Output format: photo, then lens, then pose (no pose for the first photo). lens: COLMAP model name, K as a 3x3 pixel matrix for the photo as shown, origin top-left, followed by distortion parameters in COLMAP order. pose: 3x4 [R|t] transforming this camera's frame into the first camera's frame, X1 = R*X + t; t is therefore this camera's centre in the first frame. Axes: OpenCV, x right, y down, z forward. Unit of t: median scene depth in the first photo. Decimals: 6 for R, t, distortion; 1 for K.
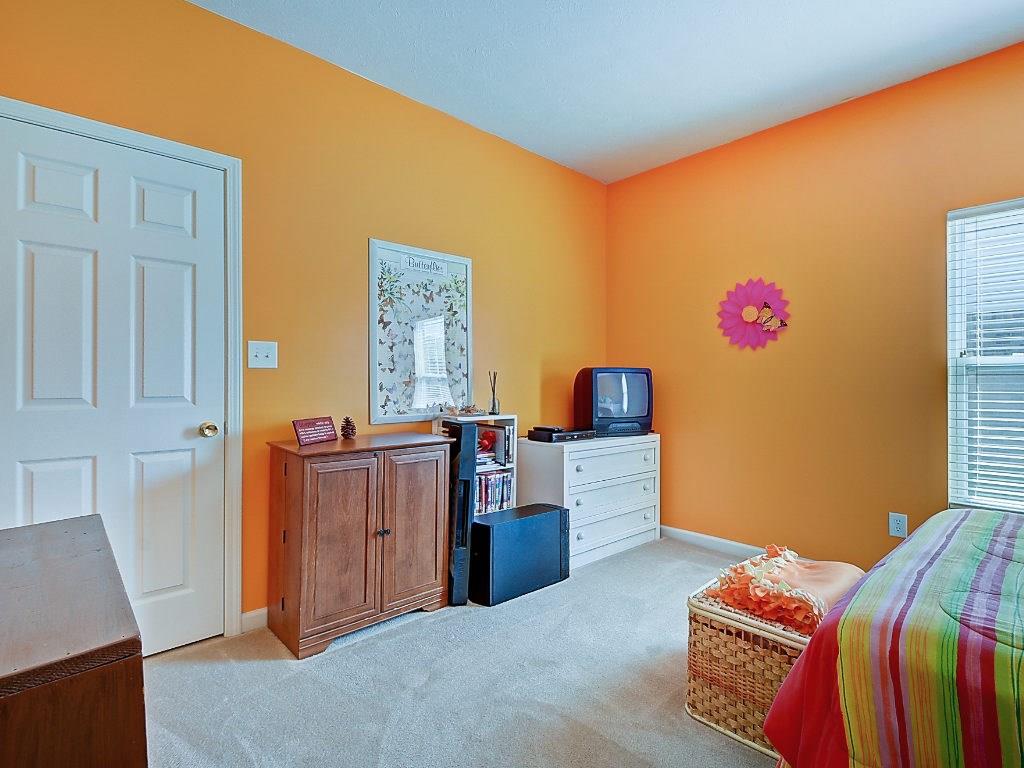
lens RADIAL K [[514.2, 0, 513.3], [0, 514.2, 380.7], [0, 0, 1]] dist [0.000942, -0.009096]
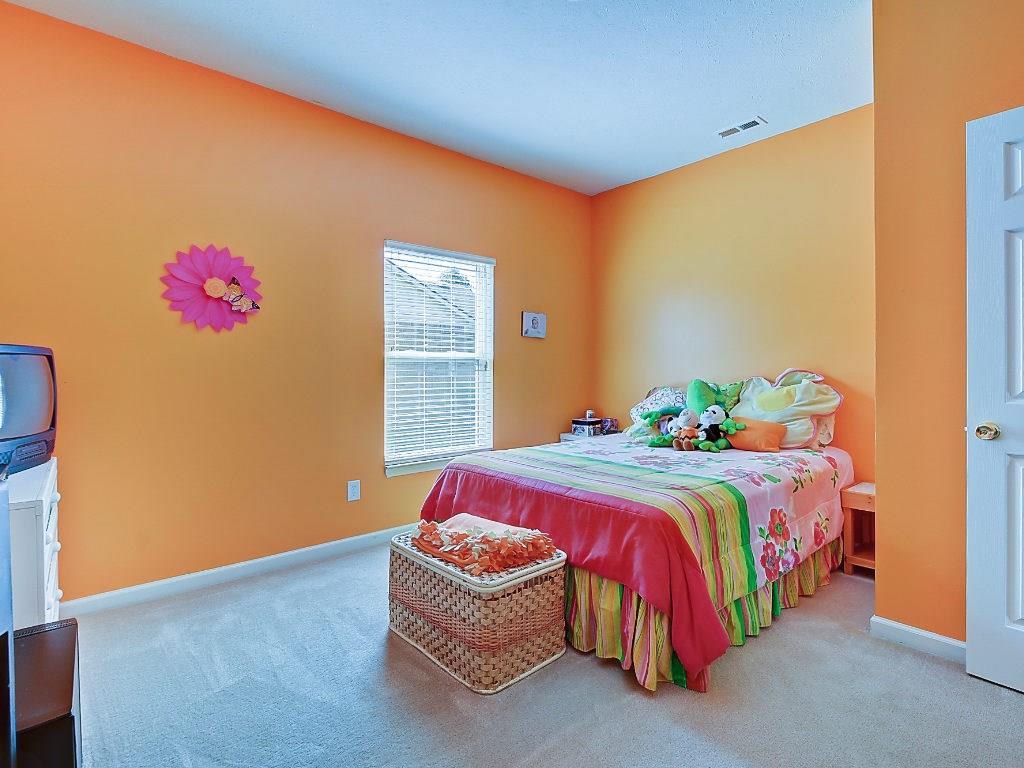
lens RADIAL K [[514.2, 0, 539.2], [0, 514.2, 372.3], [0, 0, 1]] dist [0.000942, -0.009096]
pose [[-0.016682, -0.010422, 0.999807, -0.372855], [-0.000228, 0.999946, 0.010420, -0.003767], [-0.999861, -0.000054, -0.016684, 0.502217]]
